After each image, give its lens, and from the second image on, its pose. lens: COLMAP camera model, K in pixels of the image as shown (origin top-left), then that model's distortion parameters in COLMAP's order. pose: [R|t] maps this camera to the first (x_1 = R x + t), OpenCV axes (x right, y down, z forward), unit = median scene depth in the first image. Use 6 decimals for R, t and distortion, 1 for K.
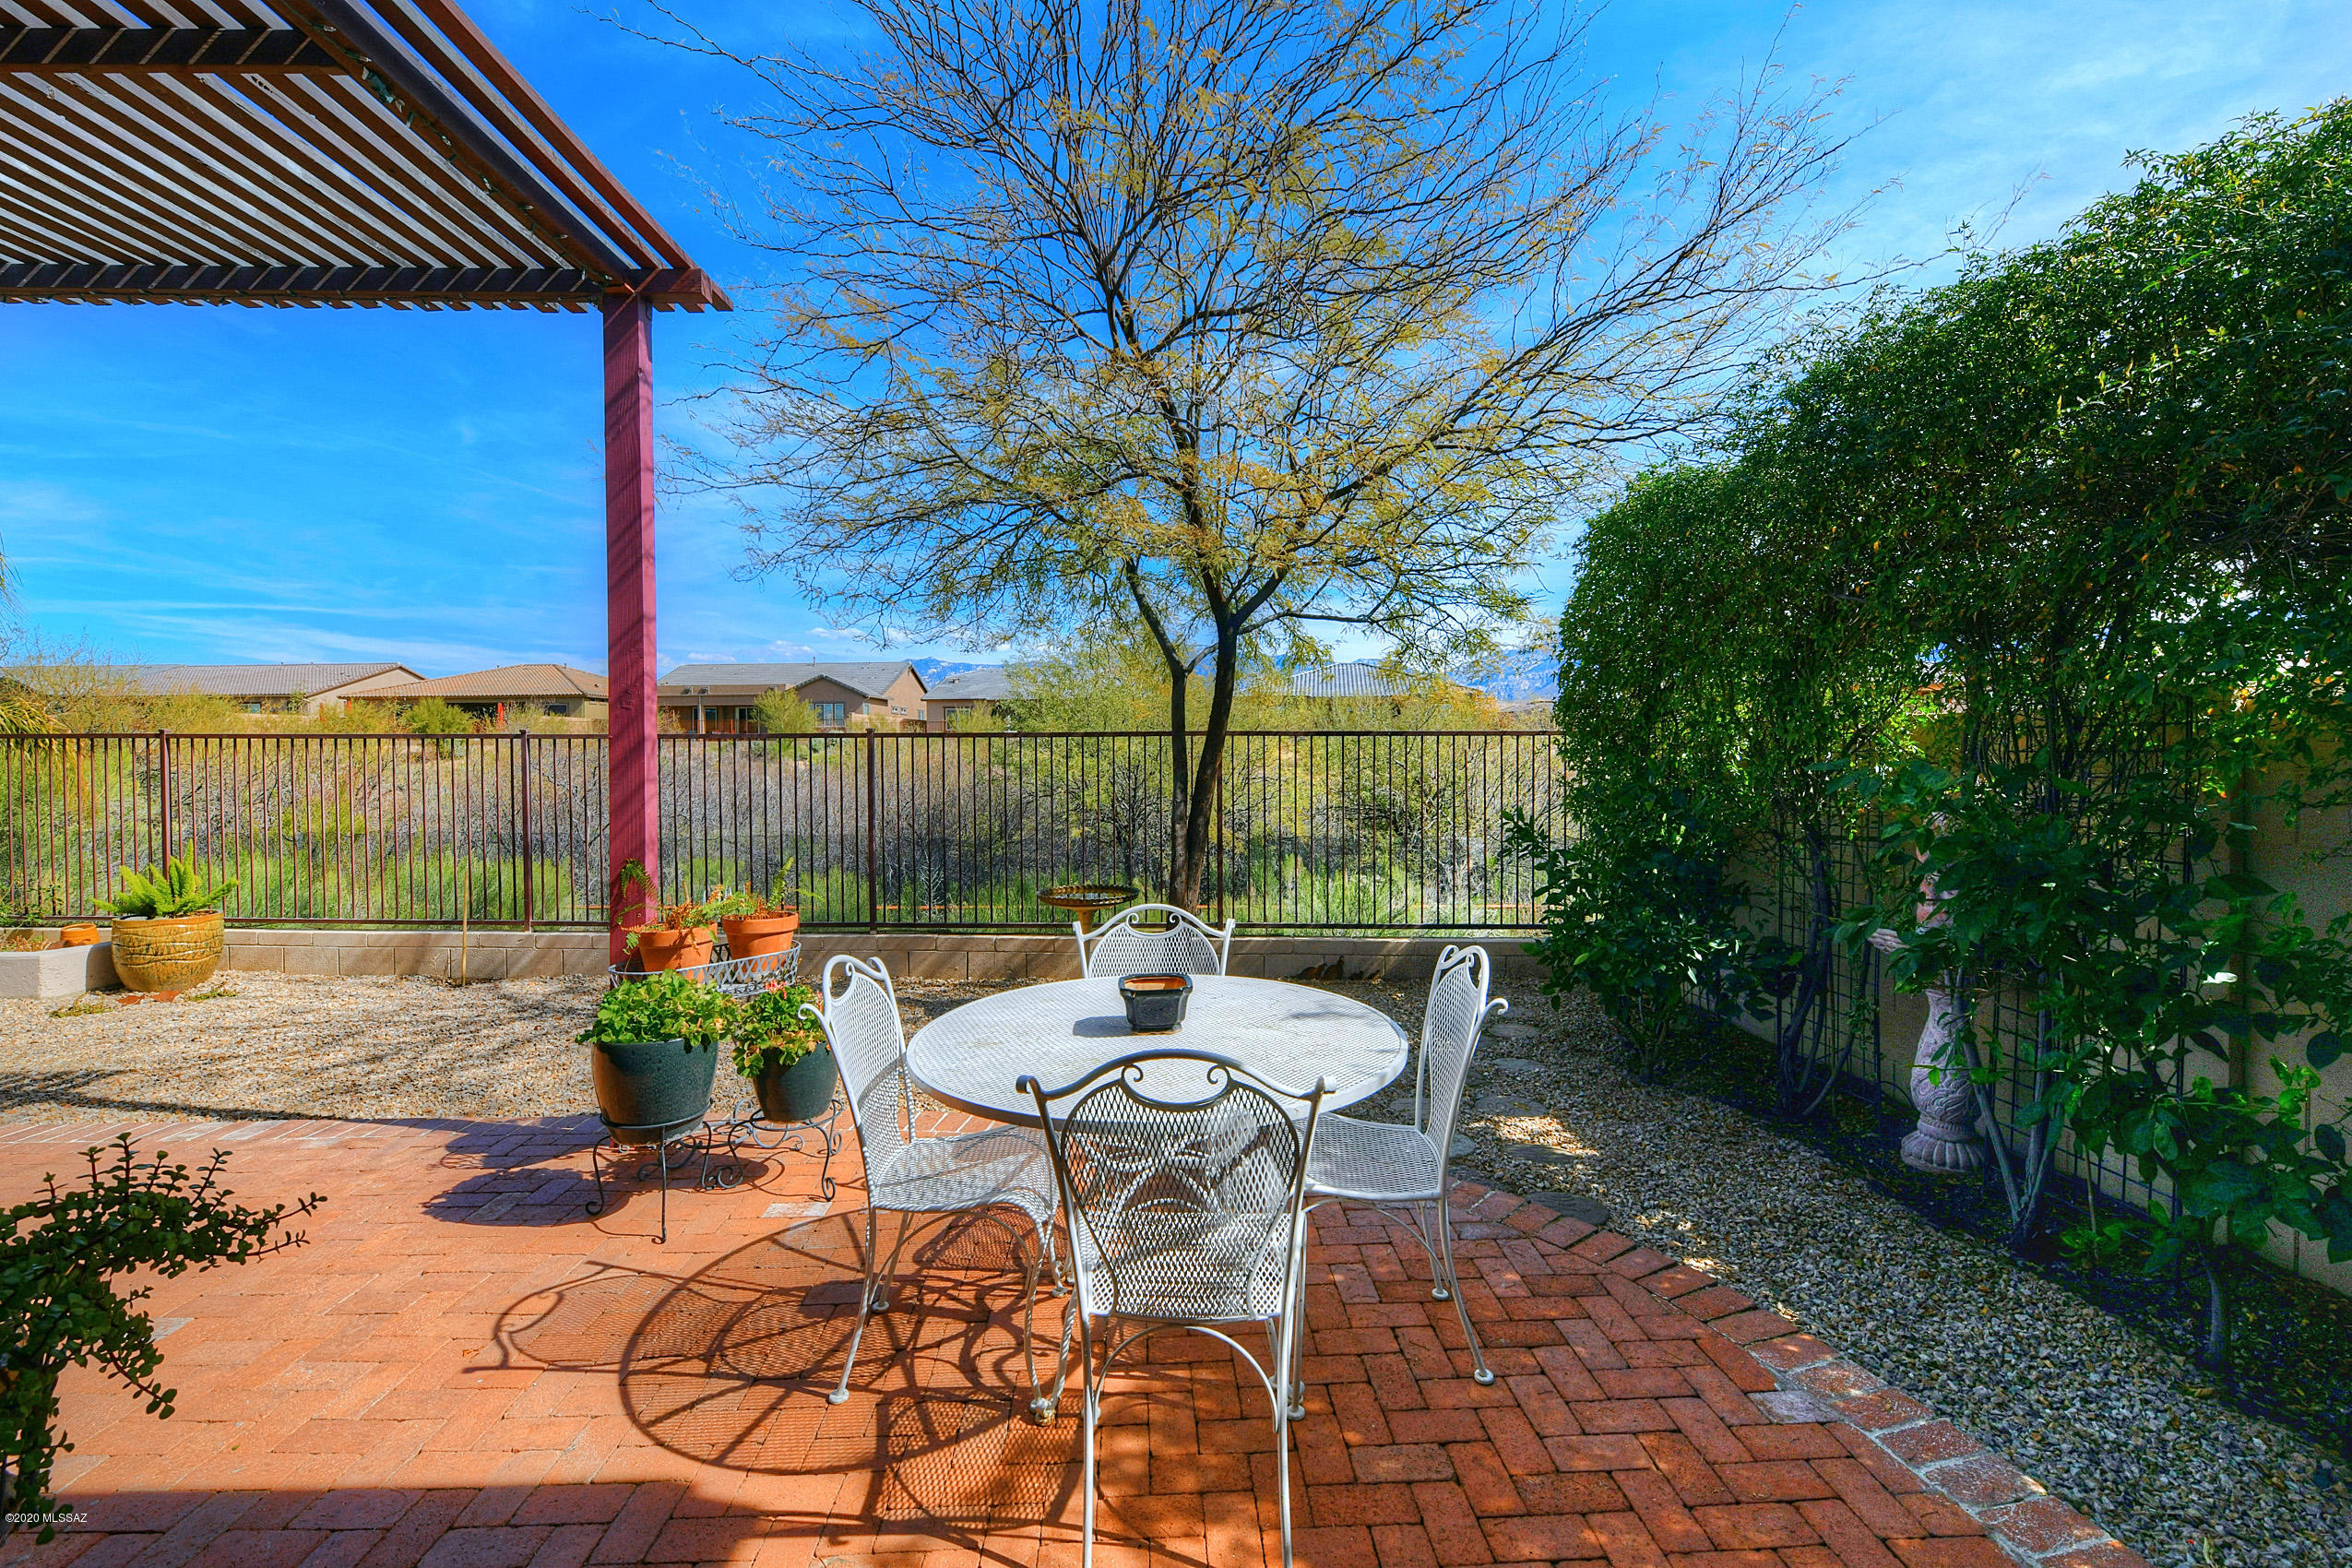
lens RADIAL K [[941.4, 0, 1192.4], [0, 941.4, 766.2], [0, 0, 1]] dist [-0.006839, -0.003353]
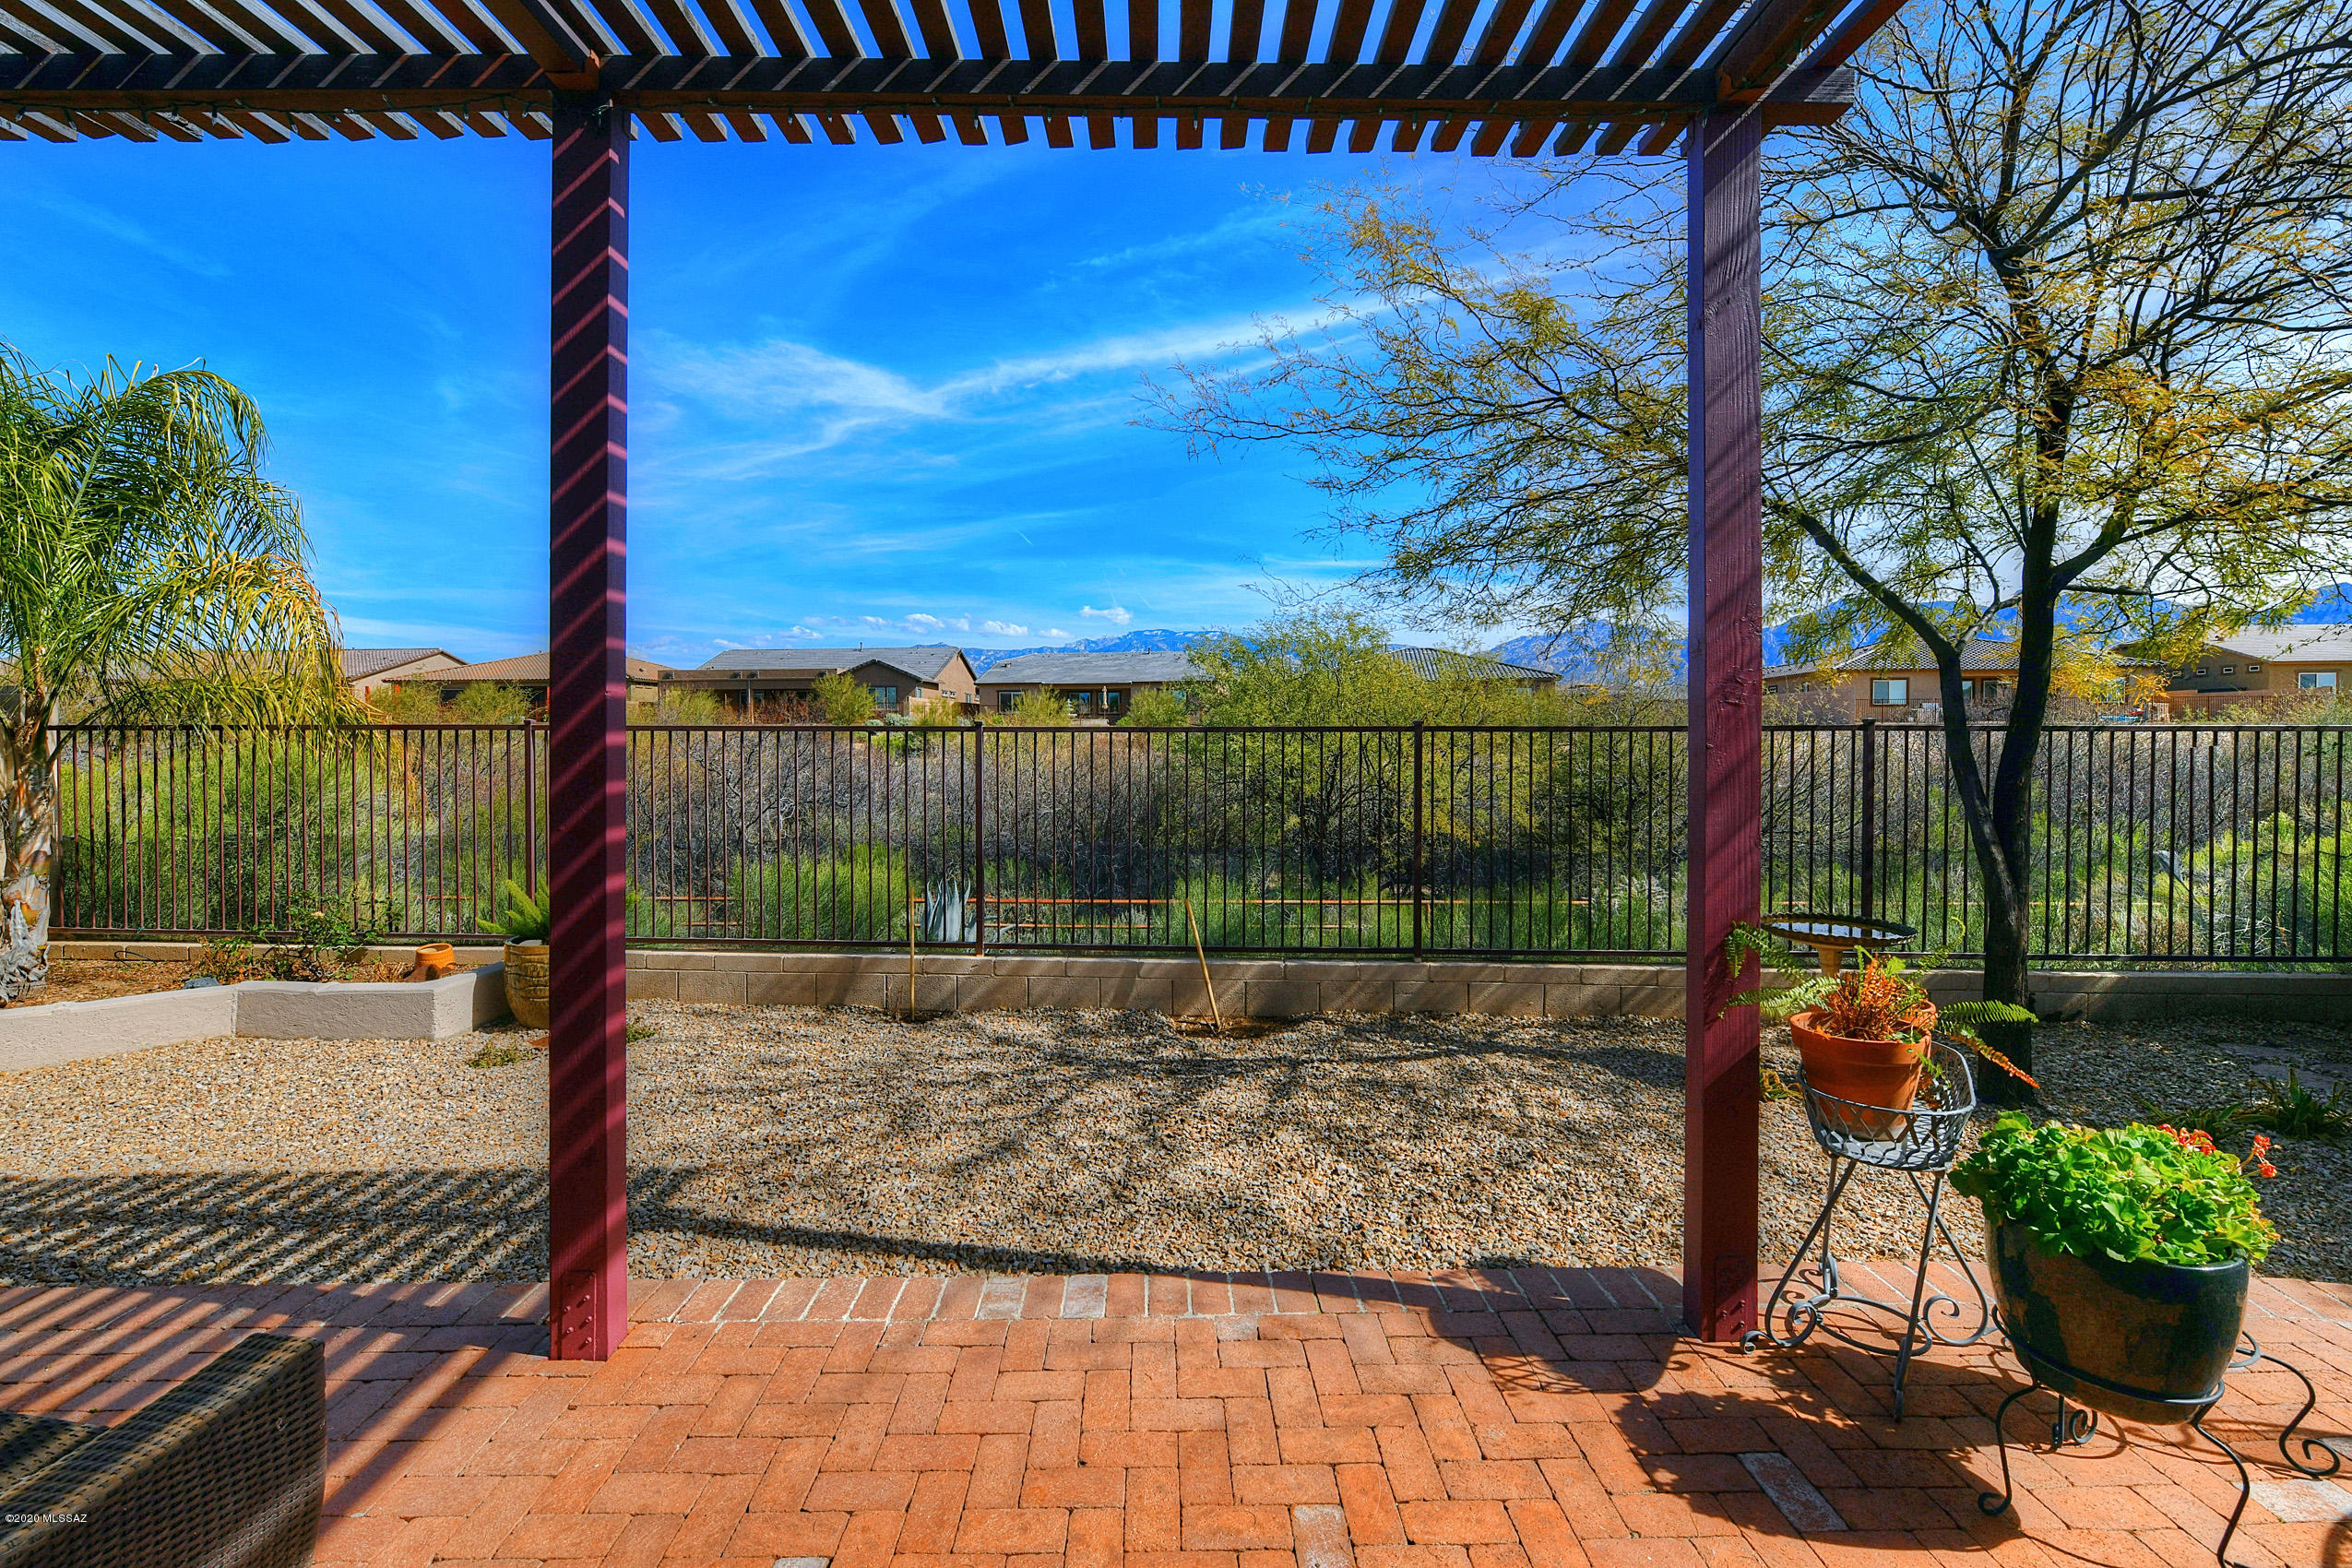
lens RADIAL K [[941.4, 0, 1226.9], [0, 941.4, 753.6], [0, 0, 1]] dist [-0.006839, -0.003353]
pose [[0.999724, -0.000240, -0.023511, -0.609181], [0.000345, 0.999990, 0.004446, -0.017317], [0.023509, -0.004453, 0.999714, 0.198437]]
